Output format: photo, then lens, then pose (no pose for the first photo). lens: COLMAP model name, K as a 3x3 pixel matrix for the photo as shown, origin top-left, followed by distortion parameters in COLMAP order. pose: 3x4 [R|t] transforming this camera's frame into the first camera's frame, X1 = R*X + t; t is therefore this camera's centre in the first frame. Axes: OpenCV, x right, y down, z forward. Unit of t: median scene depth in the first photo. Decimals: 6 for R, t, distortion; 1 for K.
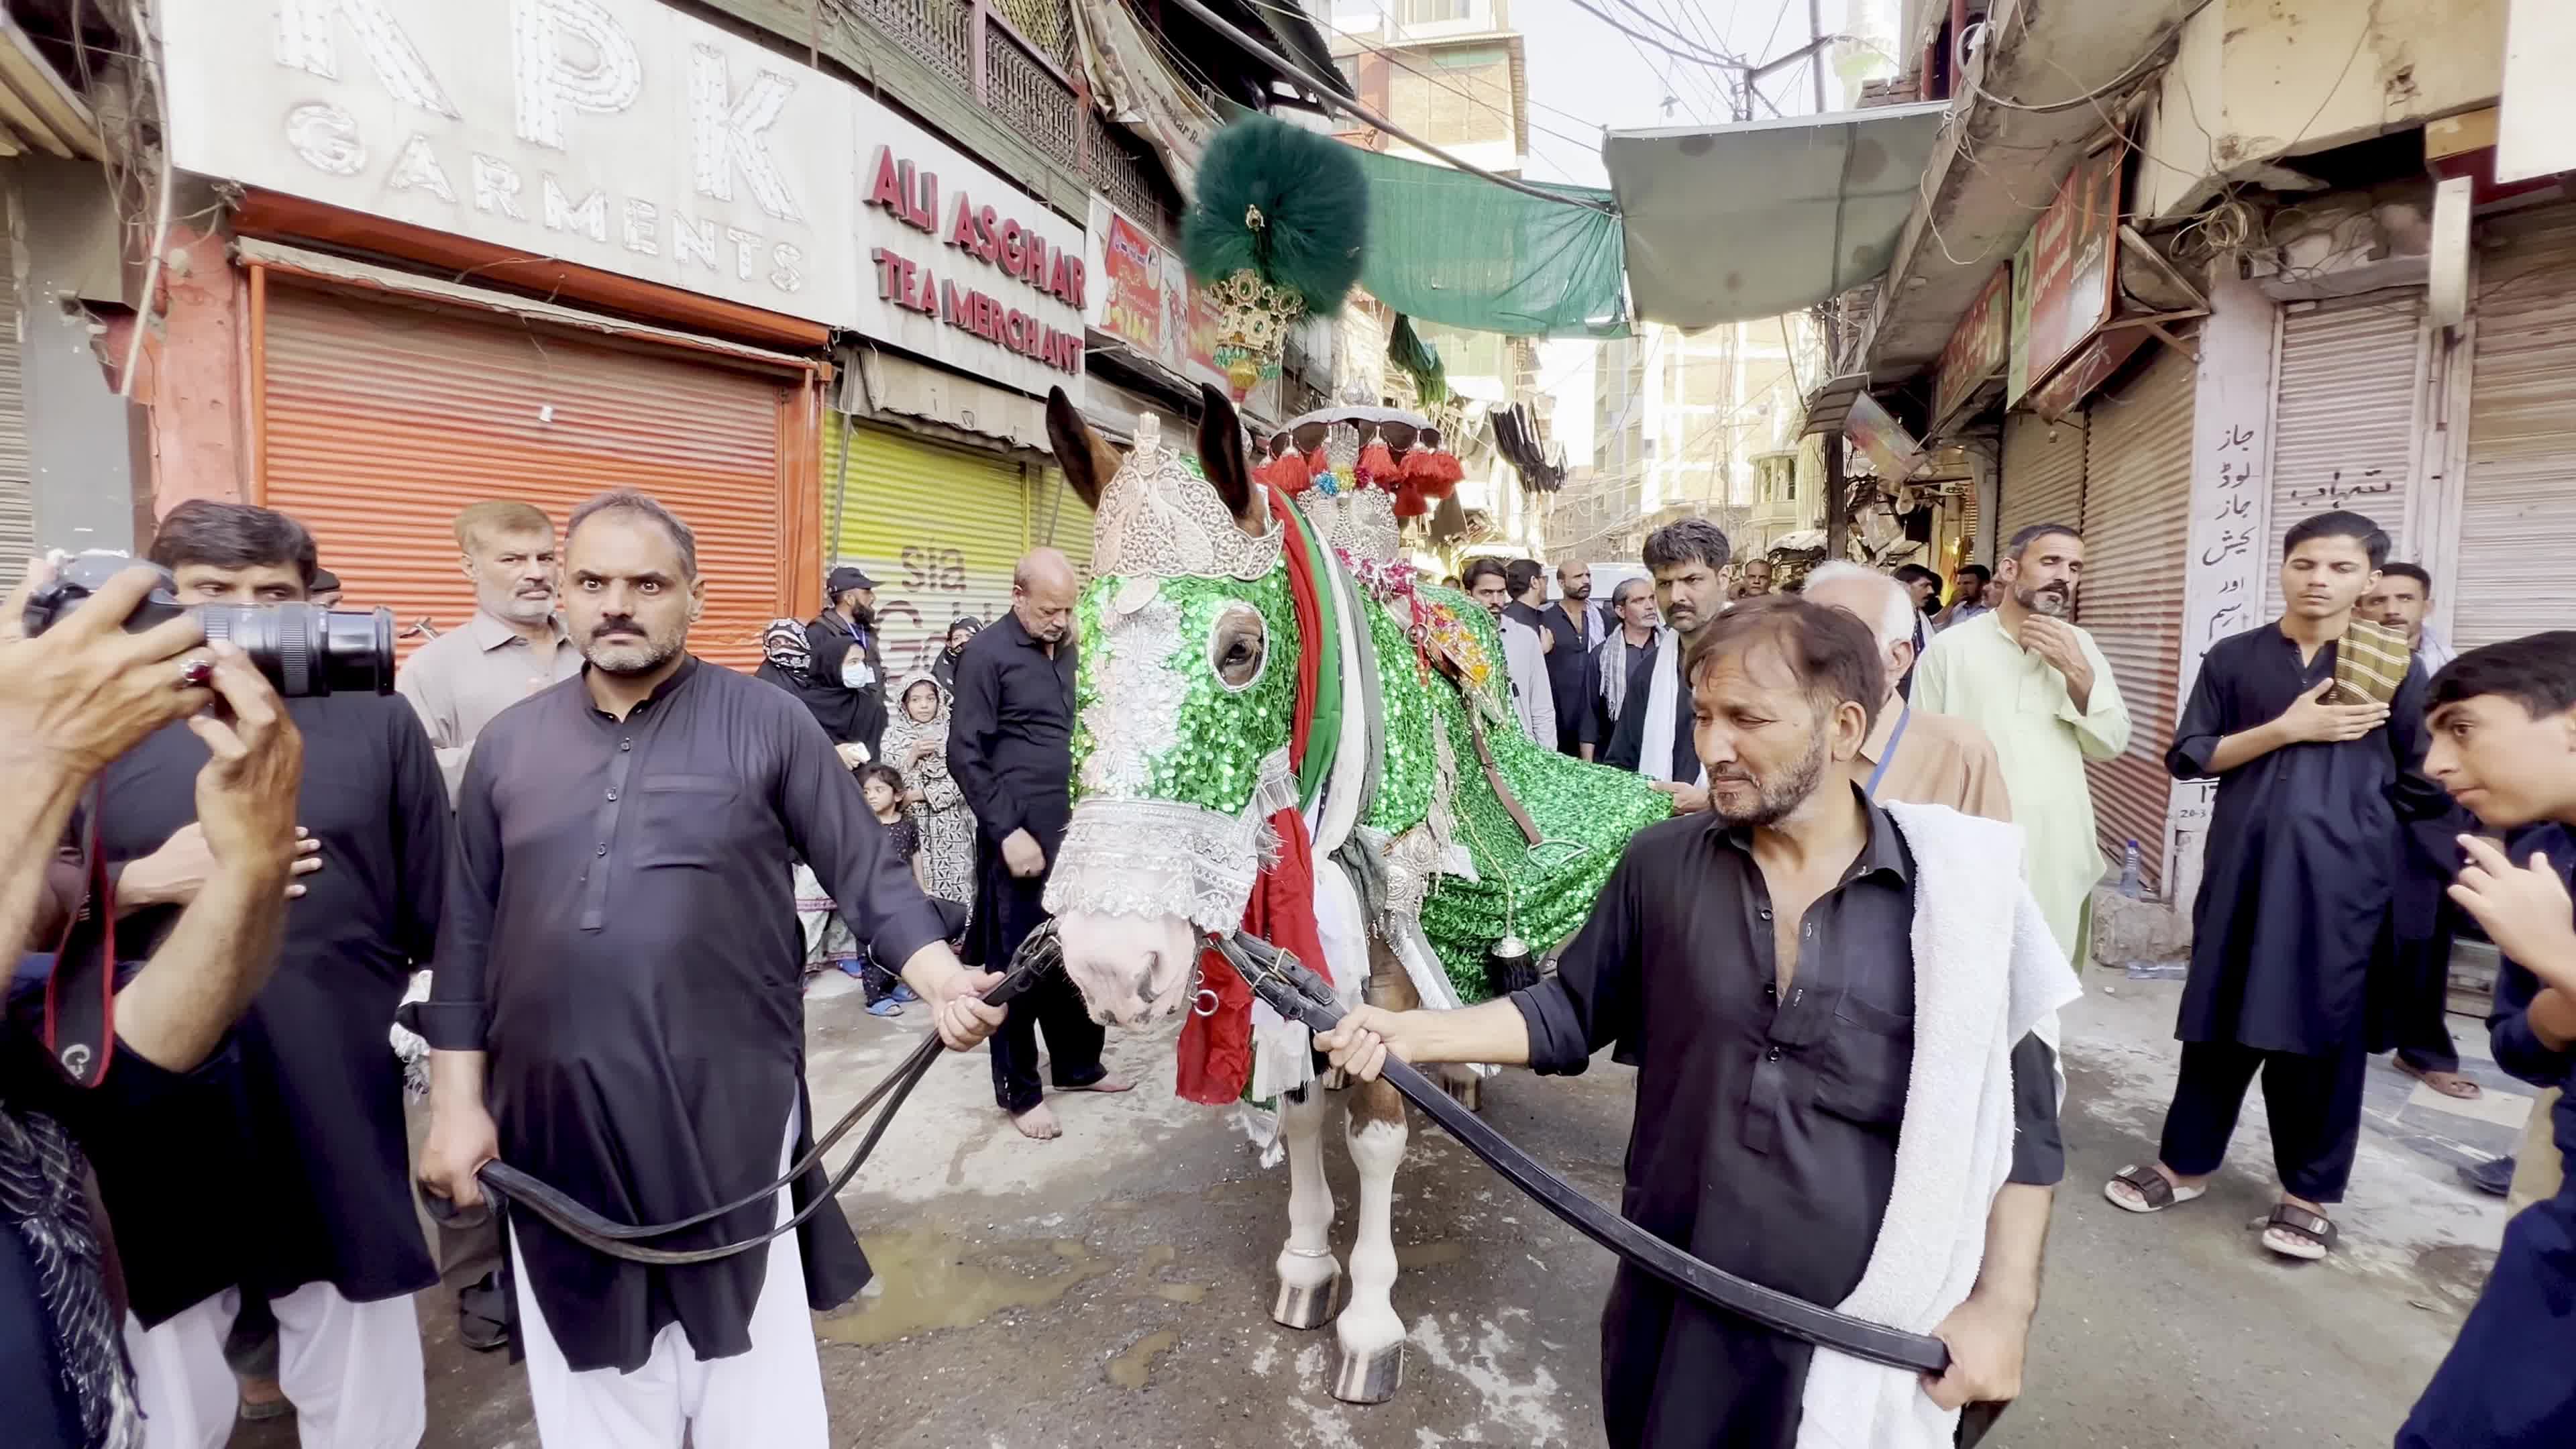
lens RADIAL K [[1051.3, 0, 1298.4], [0, 1051.3, 704.4], [0, 0, 1]] dist [-0.000423, -0.000031]
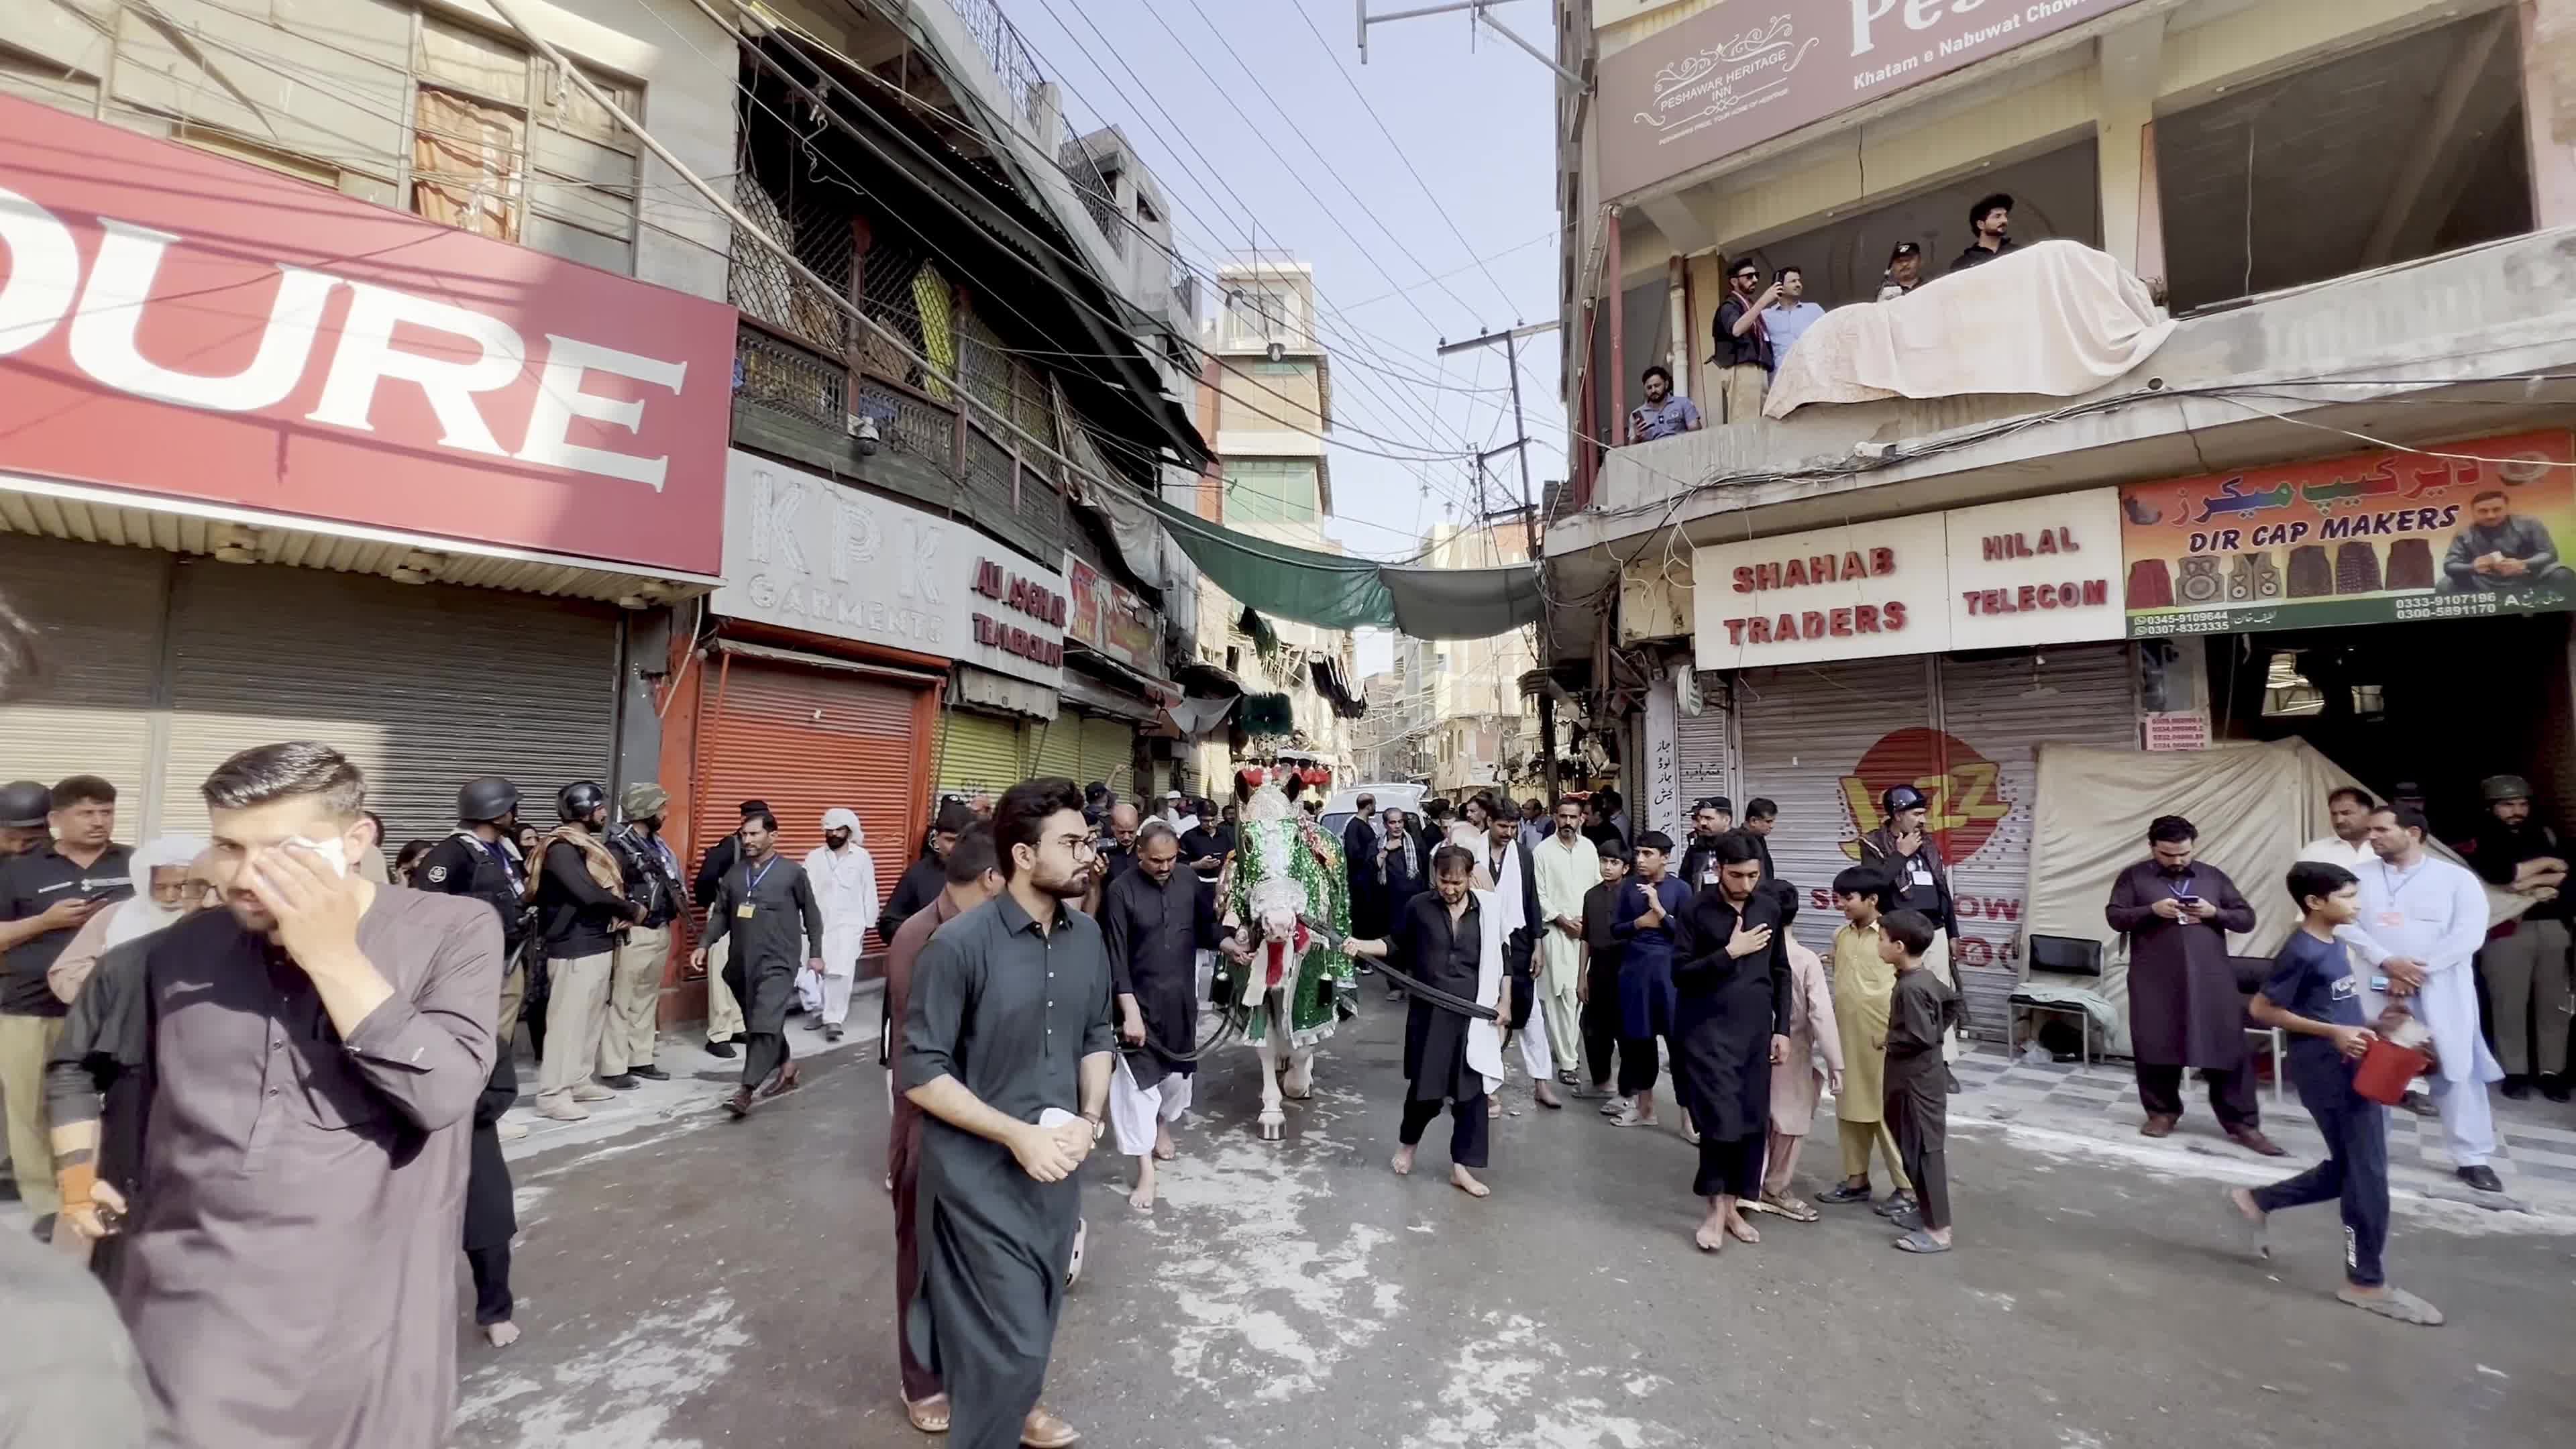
lens RADIAL K [[1051.3, 0, 1280.6], [0, 1051.3, 731.0], [0, 0, 1]] dist [-0.000423, -0.000031]
pose [[0.987007, 0.016849, 0.159791, -0.150560], [0.008669, 0.987454, -0.157666, 0.032590], [-0.160443, 0.157003, 0.974478, -0.634812]]
